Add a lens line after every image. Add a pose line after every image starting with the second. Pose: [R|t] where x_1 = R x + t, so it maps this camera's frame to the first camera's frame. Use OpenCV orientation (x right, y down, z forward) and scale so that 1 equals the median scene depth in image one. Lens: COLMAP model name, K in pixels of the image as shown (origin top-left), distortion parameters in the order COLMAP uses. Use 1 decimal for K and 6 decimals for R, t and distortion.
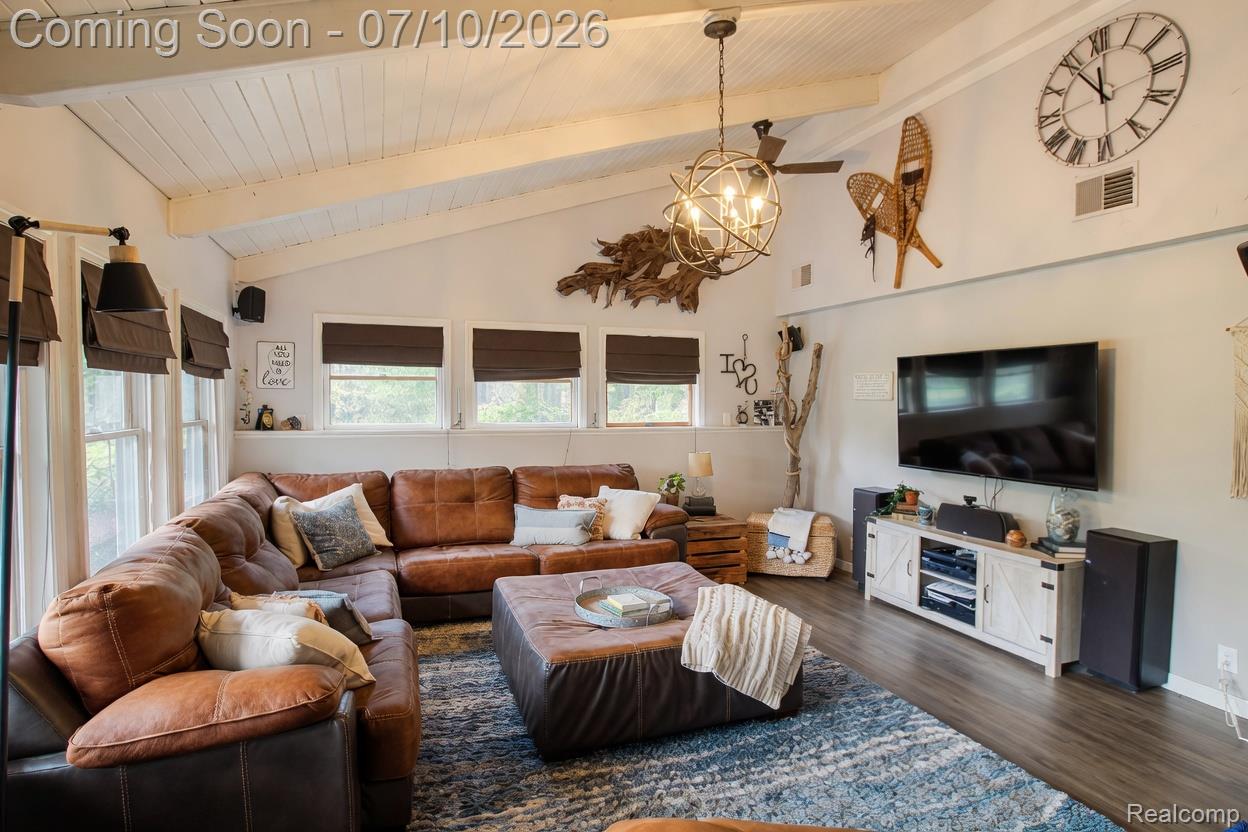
lens RADIAL K [[621.8, 0, 620.8], [0, 621.8, 412.3], [0, 0, 1]] dist [-0.068372, 0.032289]
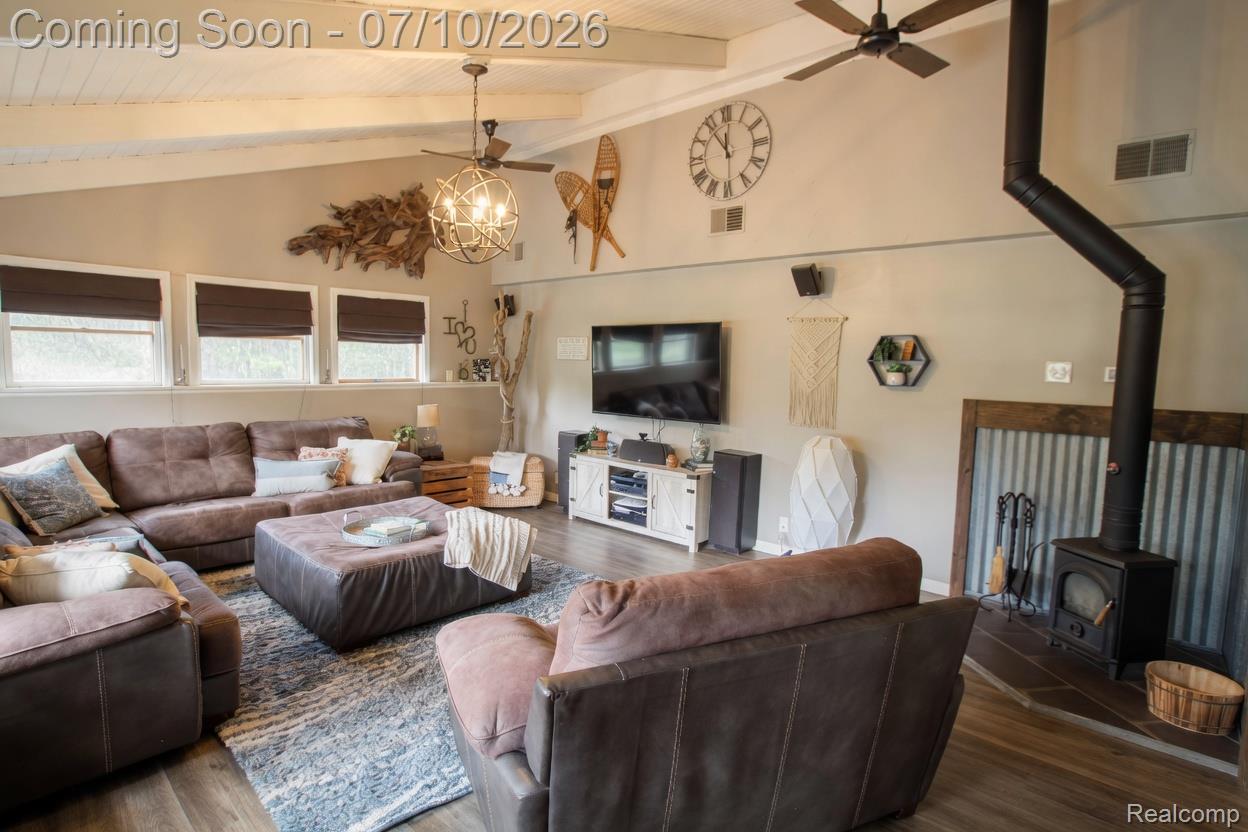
lens RADIAL K [[621.8, 0, 620.8], [0, 621.8, 412.3], [0, 0, 1]] dist [-0.068372, 0.032289]
pose [[0.886707, -0.025522, 0.461626, -0.101759], [-0.005944, 0.997763, 0.066581, 0.001485], [-0.462293, -0.061782, 0.884572, -0.187413]]
